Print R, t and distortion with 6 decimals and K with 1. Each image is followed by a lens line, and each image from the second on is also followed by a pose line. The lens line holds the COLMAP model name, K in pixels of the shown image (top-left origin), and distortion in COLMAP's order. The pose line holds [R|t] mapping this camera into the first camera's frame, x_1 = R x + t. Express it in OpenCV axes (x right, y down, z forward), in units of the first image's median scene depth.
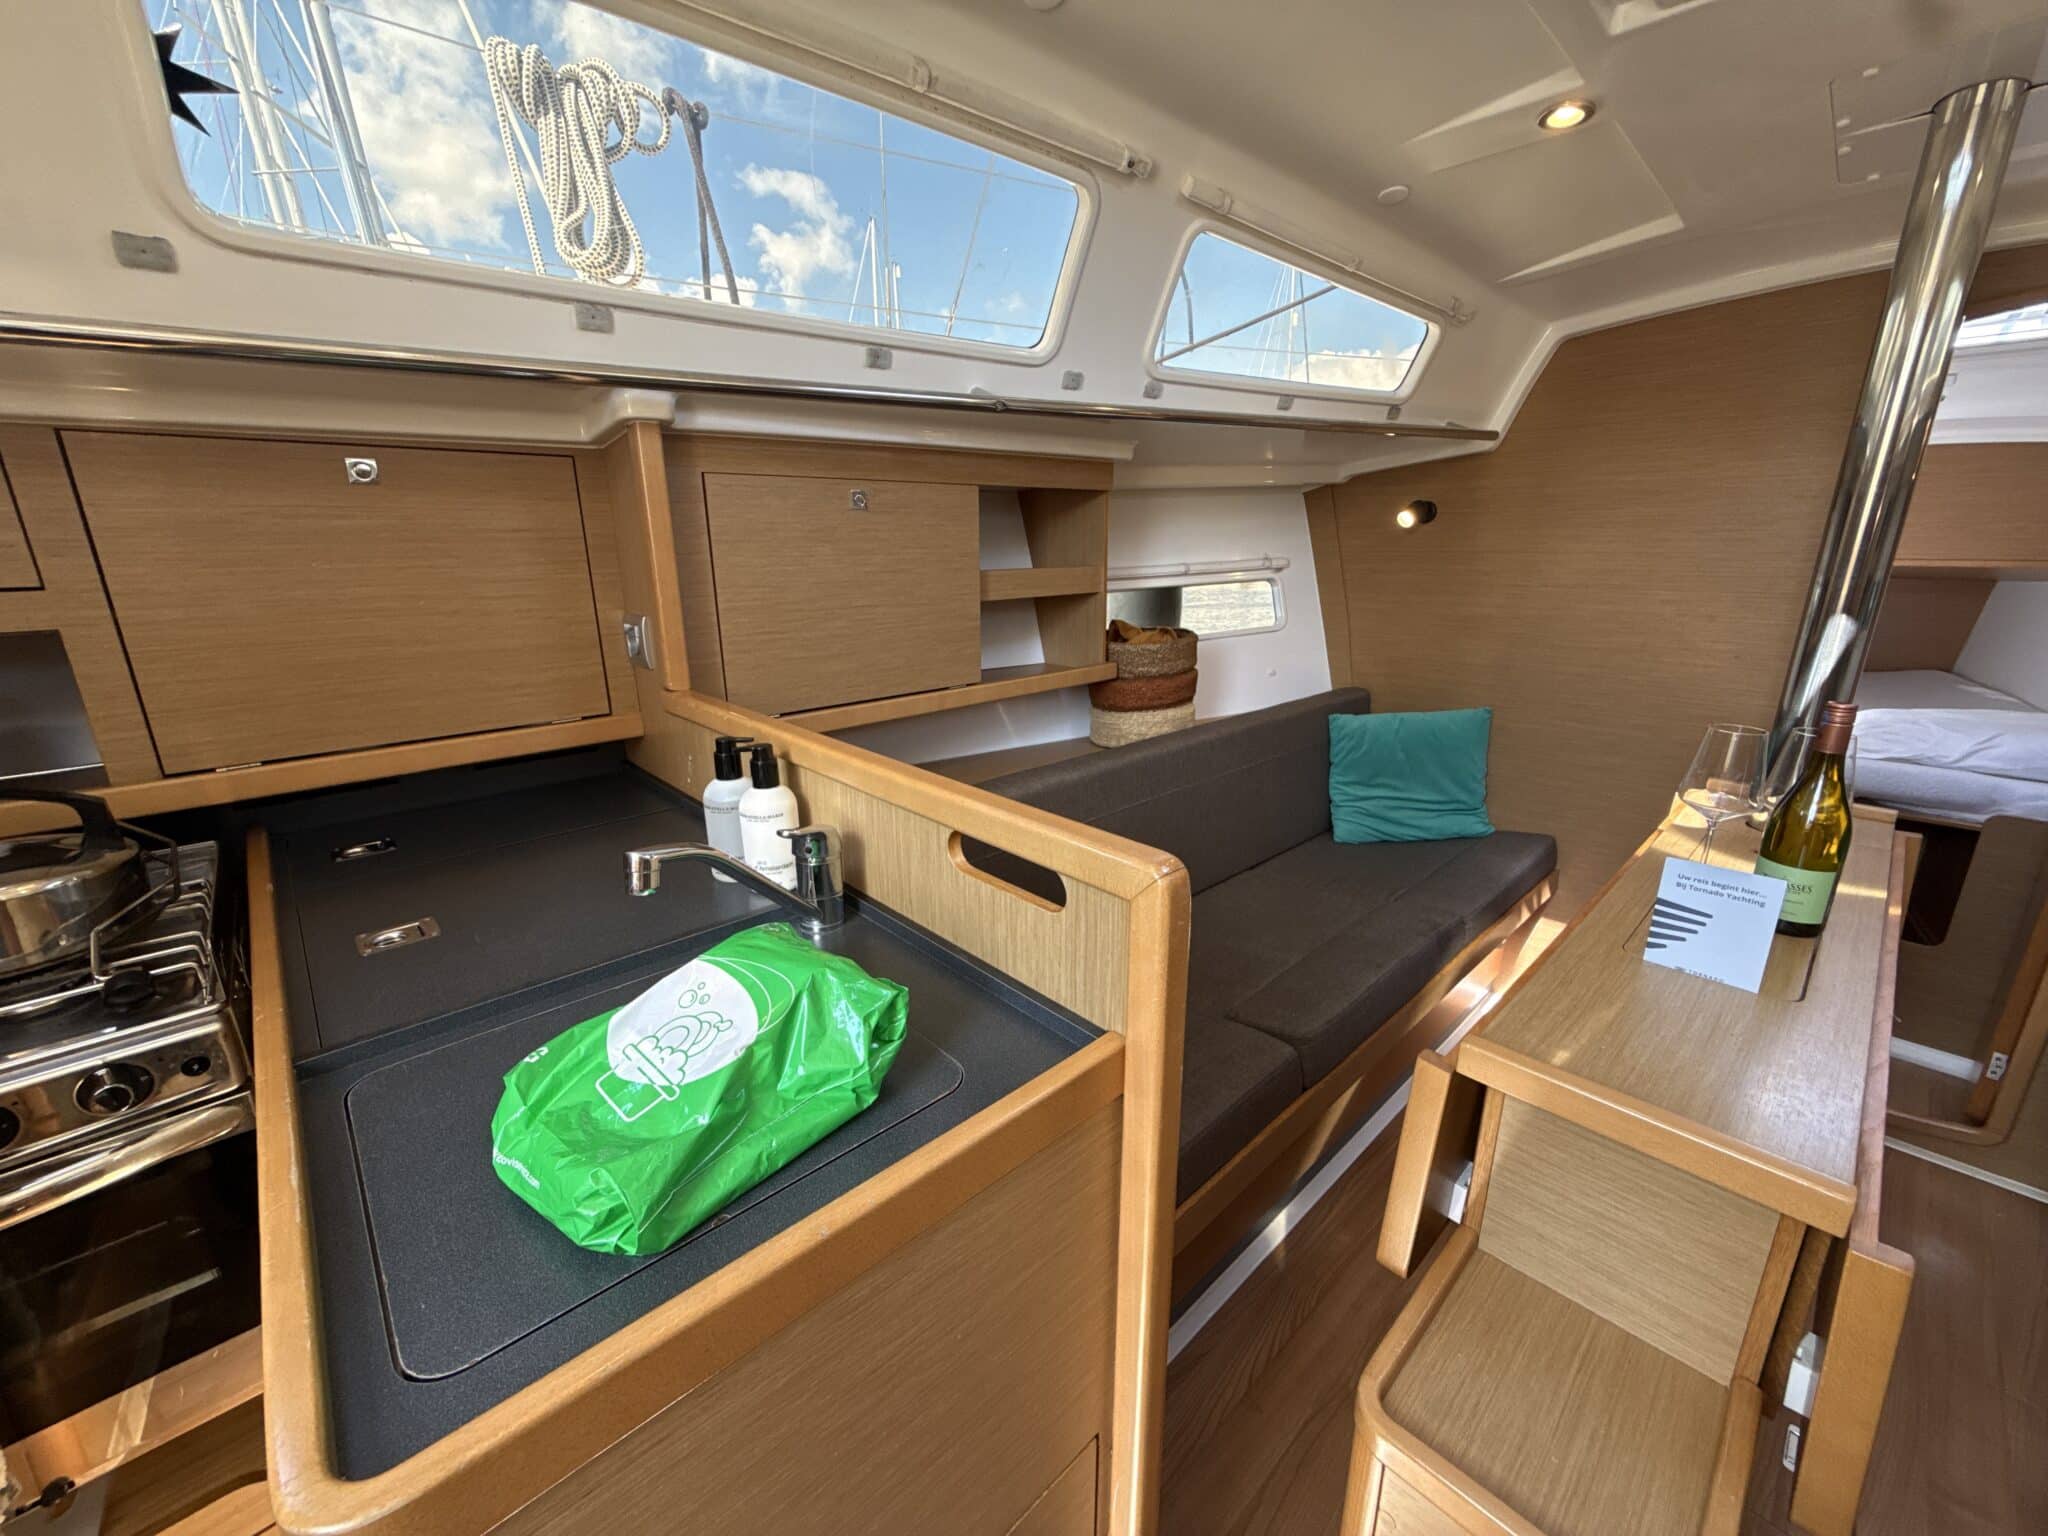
lens RADIAL K [[813.3, 0, 1023.0], [0, 813.3, 767.5], [0, 0, 1]] dist [0.000161, -0.000034]
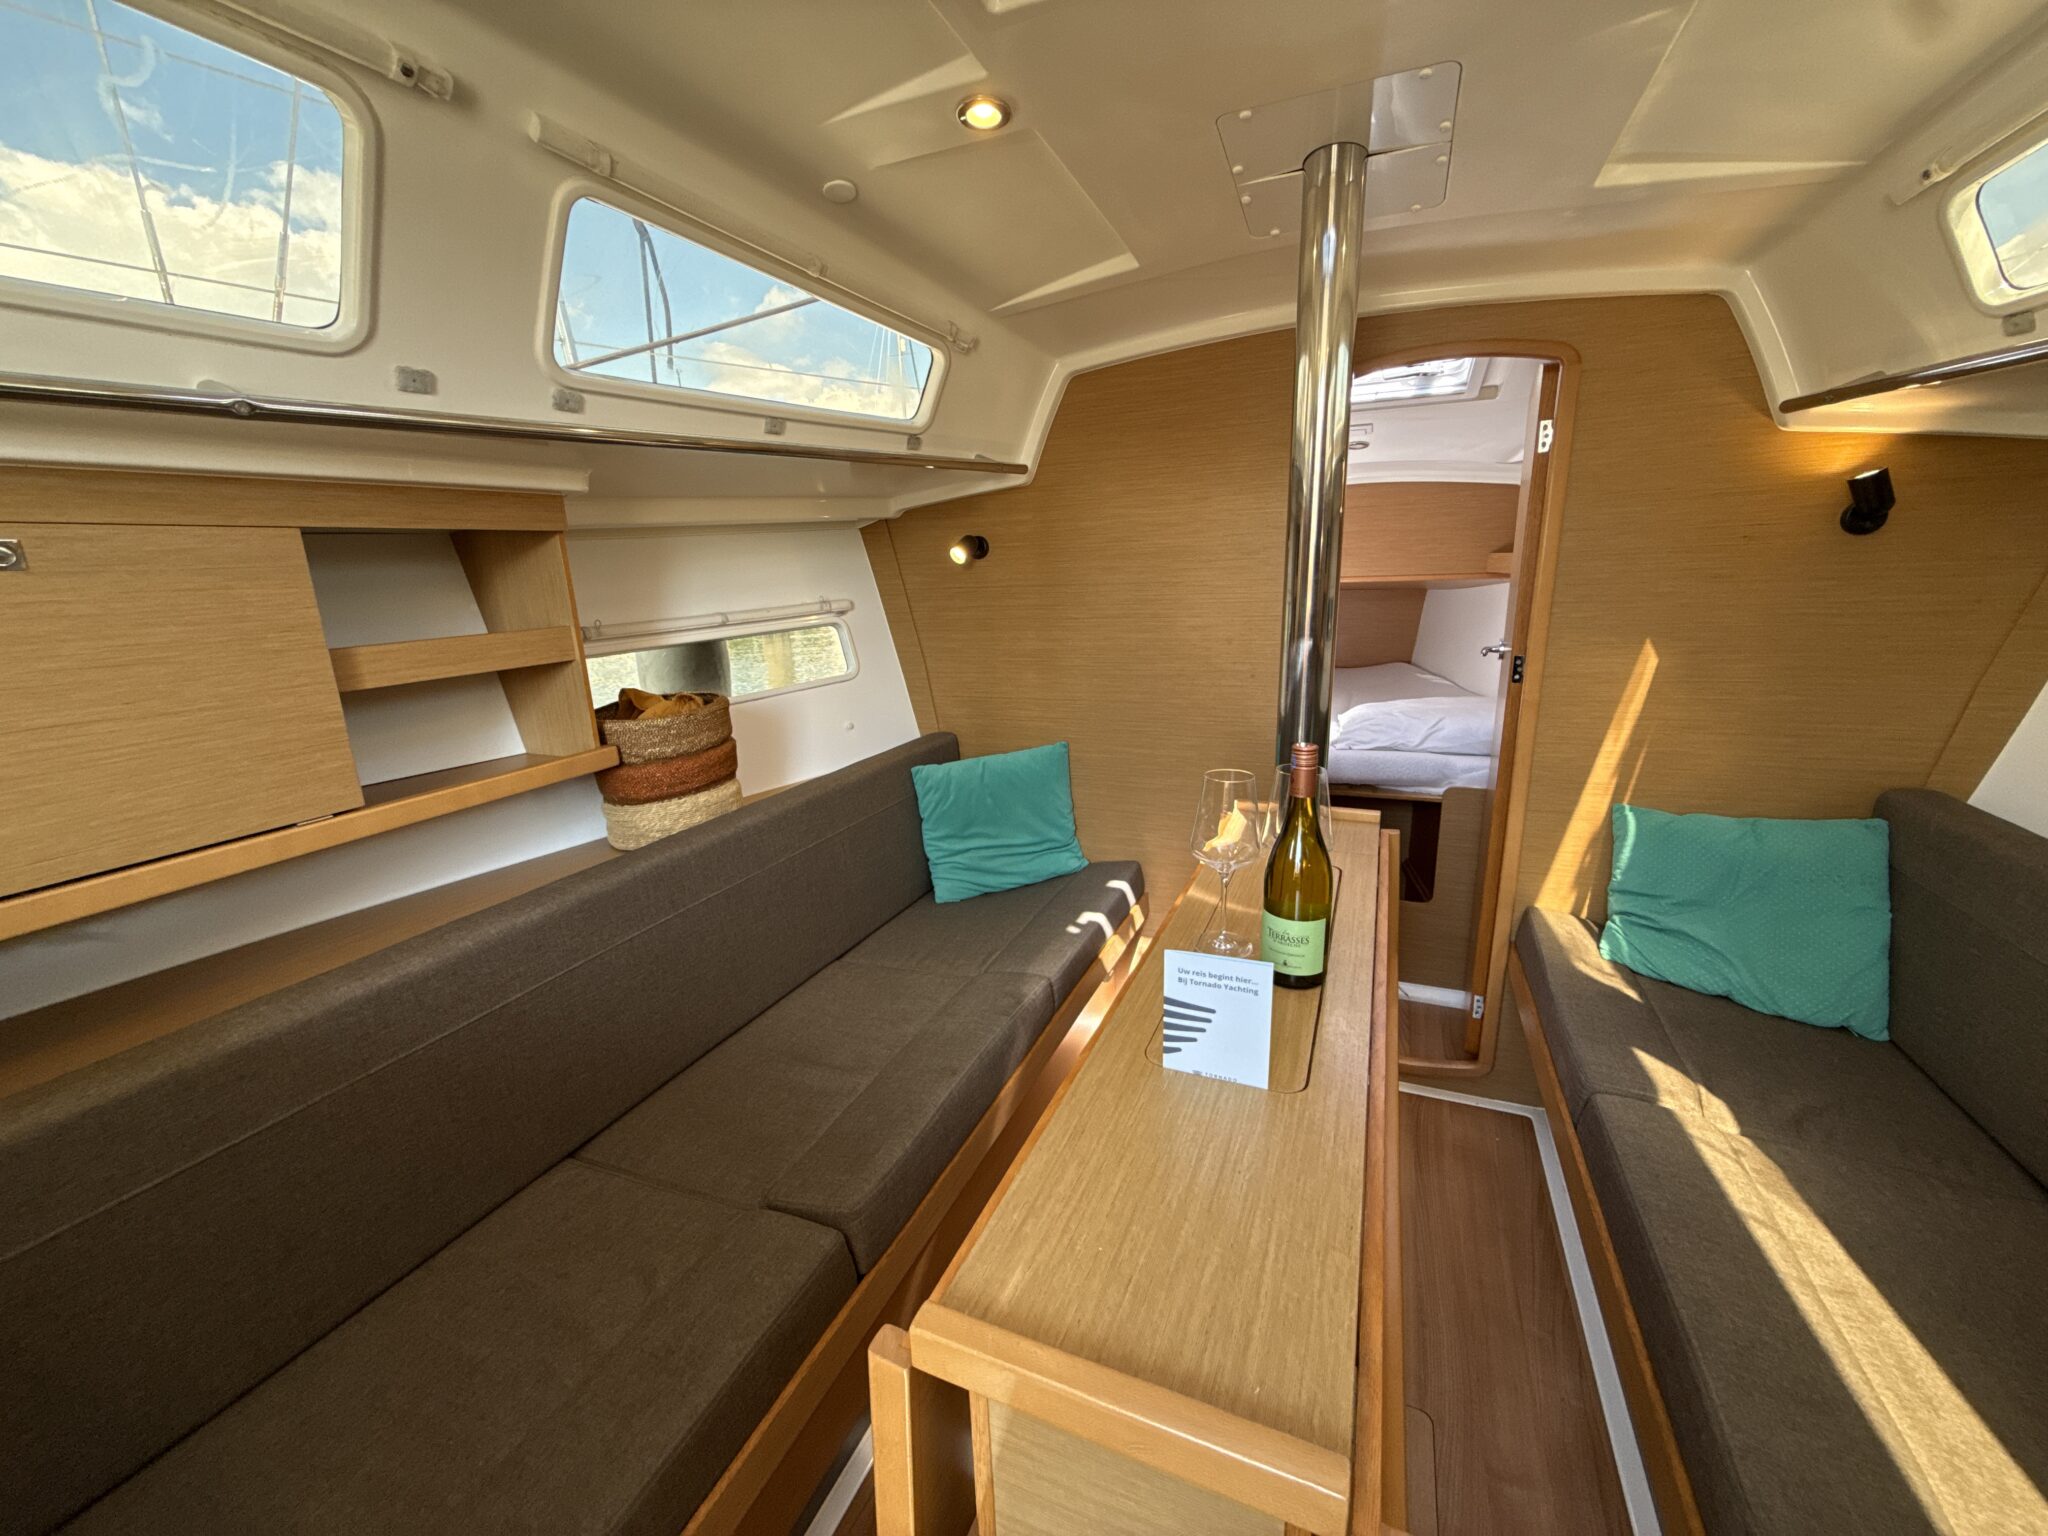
lens RADIAL K [[814.9, 0, 1024.6], [0, 814.9, 766.4], [0, 0, 1]] dist [-0.000548, -0.000136]
pose [[0.917377, -0.122434, 0.378720, 0.222049], [0.137011, 0.990501, -0.011672, -0.057562], [-0.373693, 0.062596, 0.925438, 0.155317]]
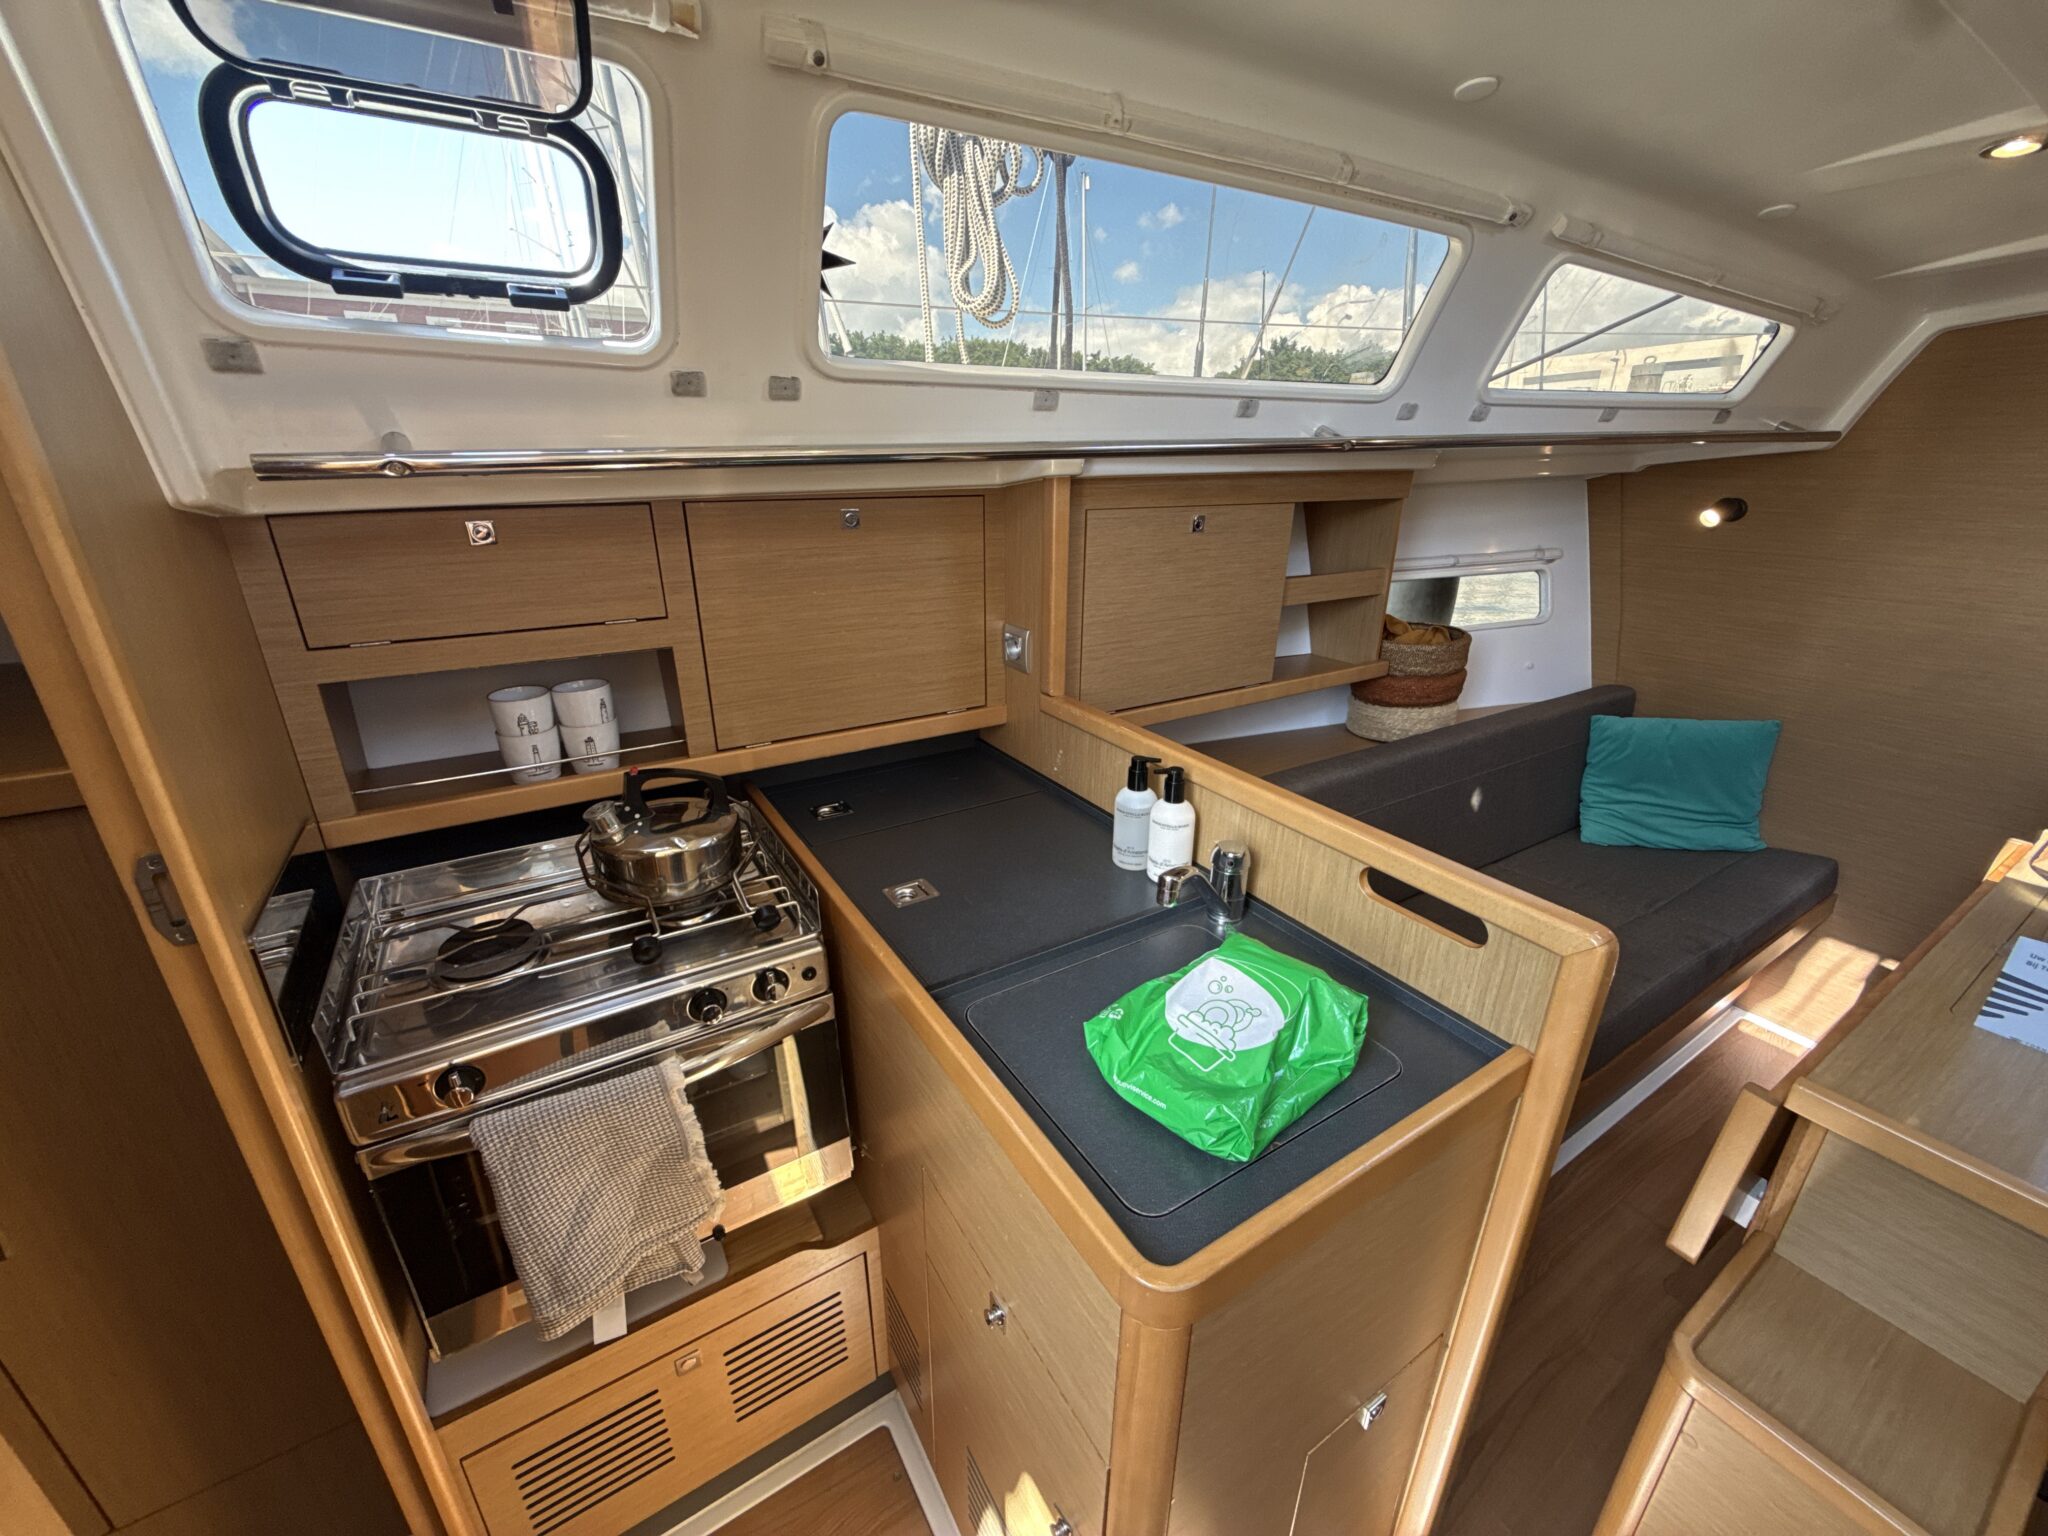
lens RADIAL K [[813.3, 0, 1023.0], [0, 813.3, 767.5], [0, 0, 1]] dist [0.000161, -0.000034]
pose [[0.981879, 0.080262, -0.171671, -0.197449], [-0.064581, 0.993374, 0.095060, -0.077557], [0.178164, -0.082251, 0.980557, -0.154706]]
